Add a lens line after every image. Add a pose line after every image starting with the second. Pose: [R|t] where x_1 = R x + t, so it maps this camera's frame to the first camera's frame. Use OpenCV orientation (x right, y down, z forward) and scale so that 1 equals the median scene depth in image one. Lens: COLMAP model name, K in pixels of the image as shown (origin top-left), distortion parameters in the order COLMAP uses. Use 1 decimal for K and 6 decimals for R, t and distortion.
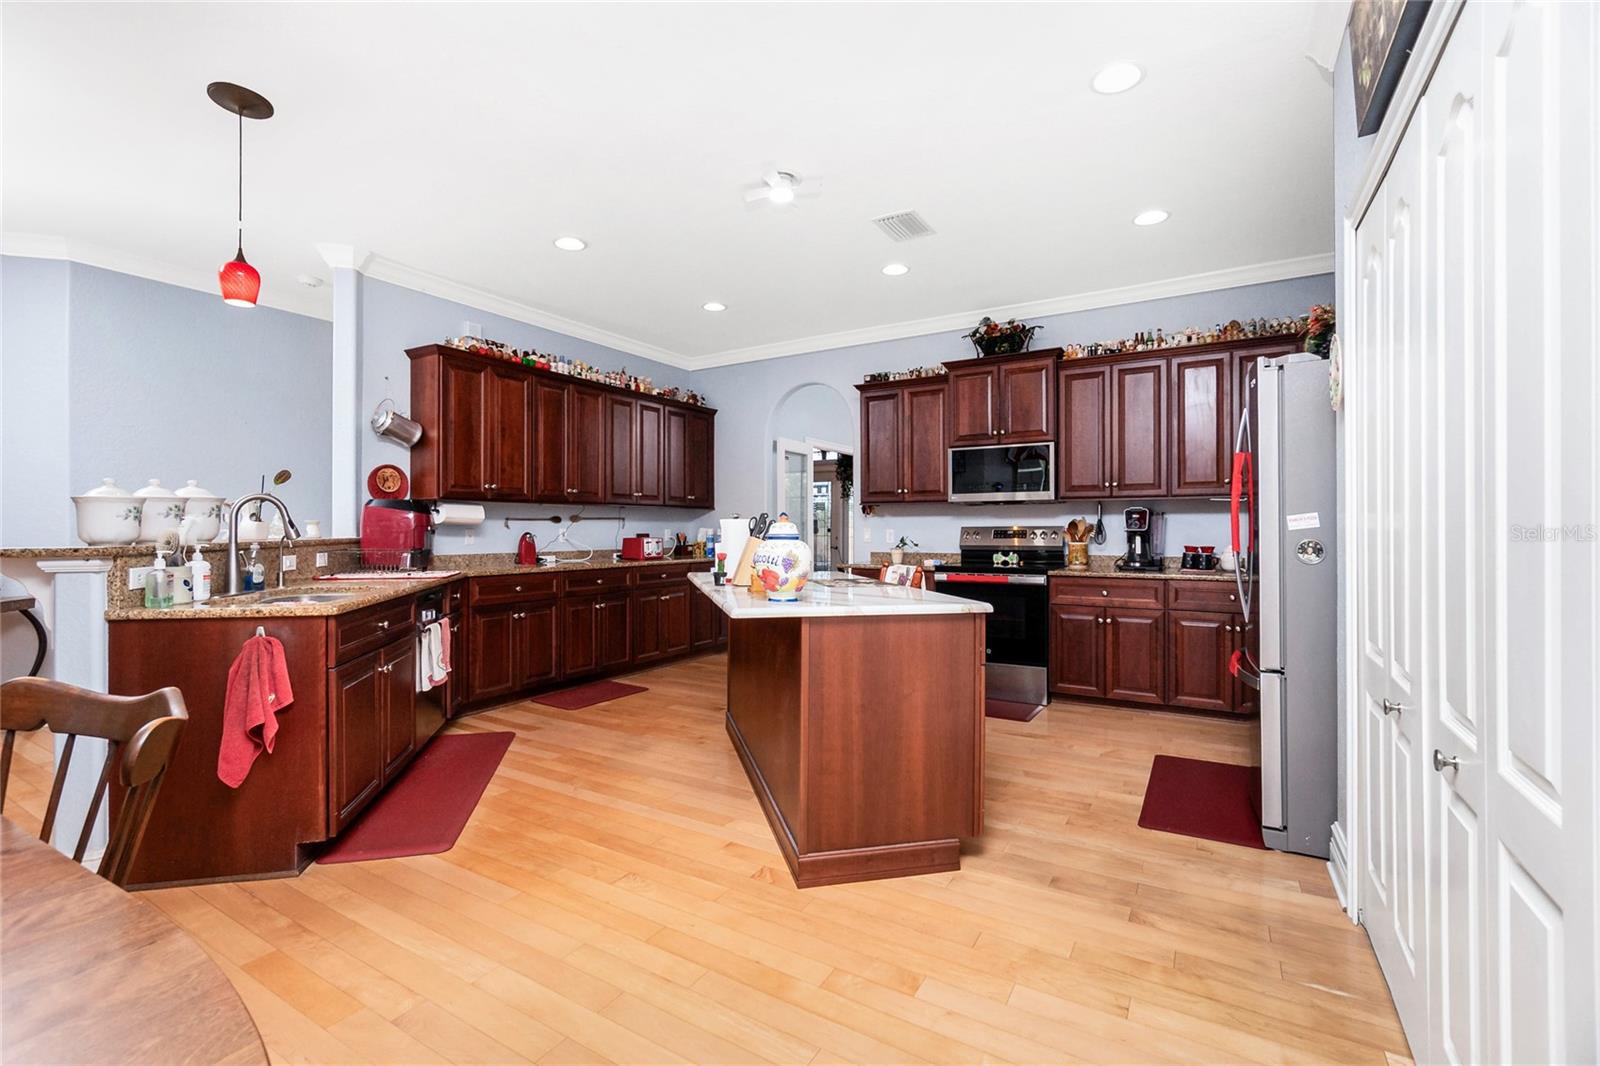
lens RADIAL K [[709.9, 0, 803.4], [0, 709.9, 526.0], [0, 0, 1]] dist [0.018088, -0.000114]
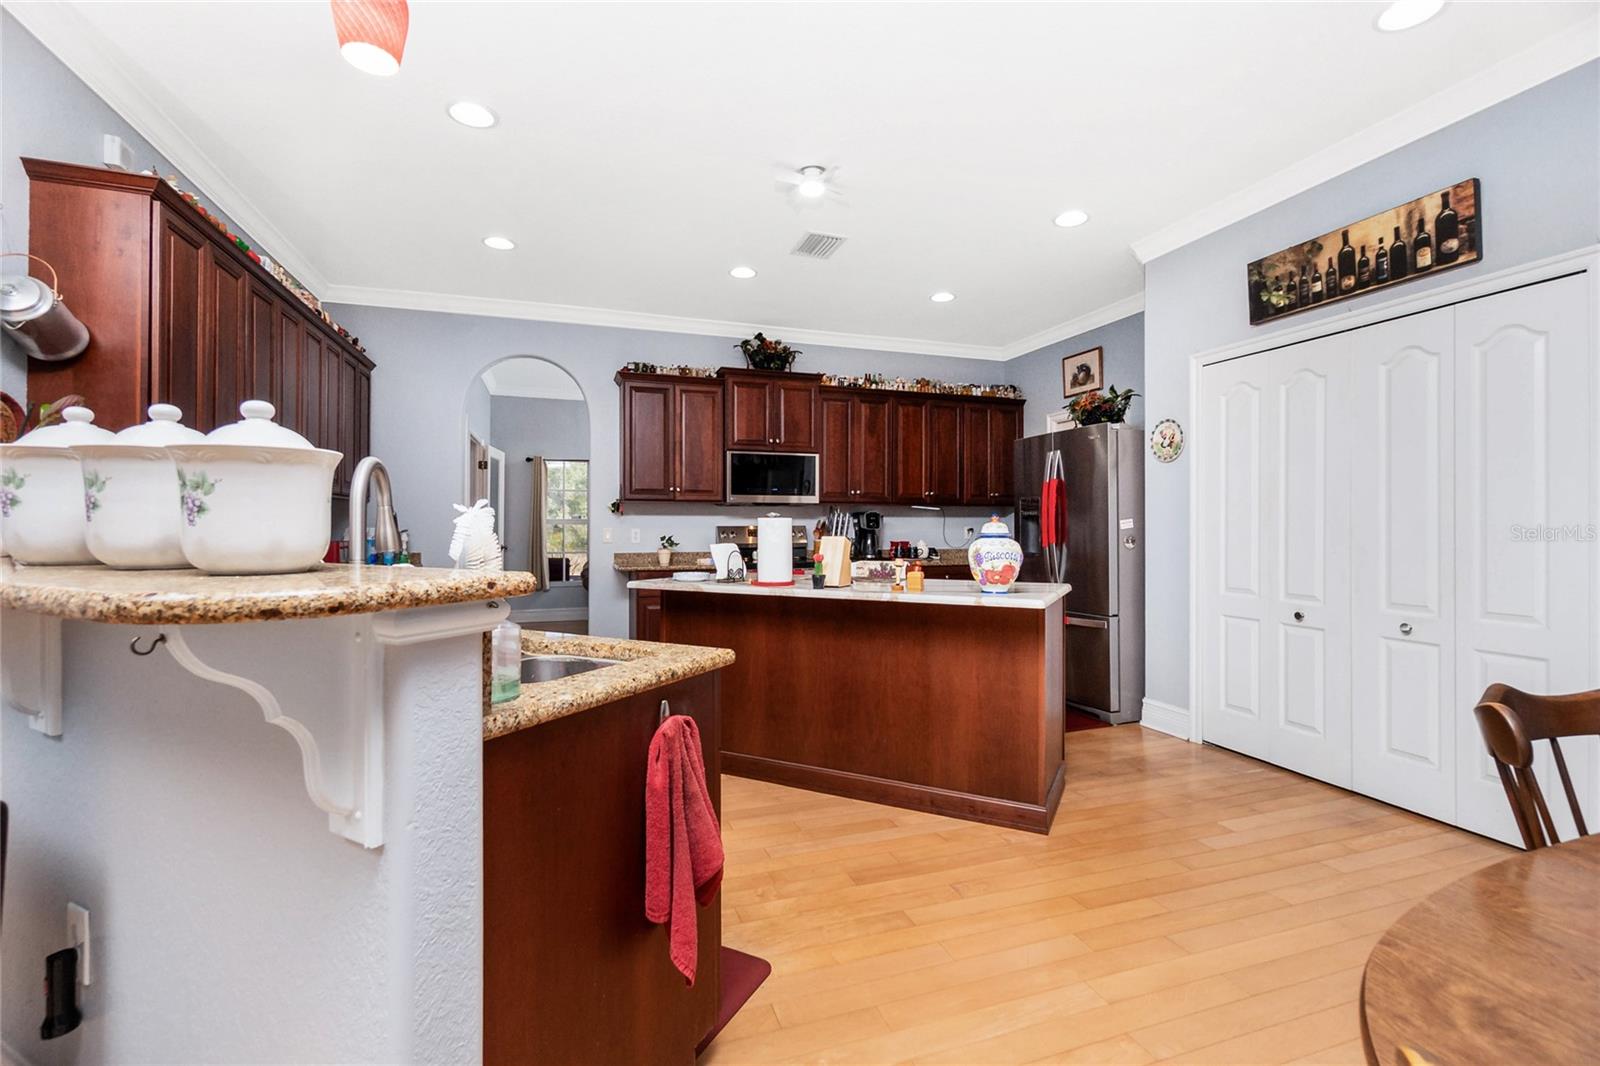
lens RADIAL K [[709.9, 0, 803.7], [0, 709.9, 524.3], [0, 0, 1]] dist [0.018088, -0.000114]
pose [[0.641098, 0.002889, 0.767454, -0.525021], [-0.002570, 0.999995, -0.001617, -0.000227], [-0.767455, -0.000935, 0.641102, 0.250762]]
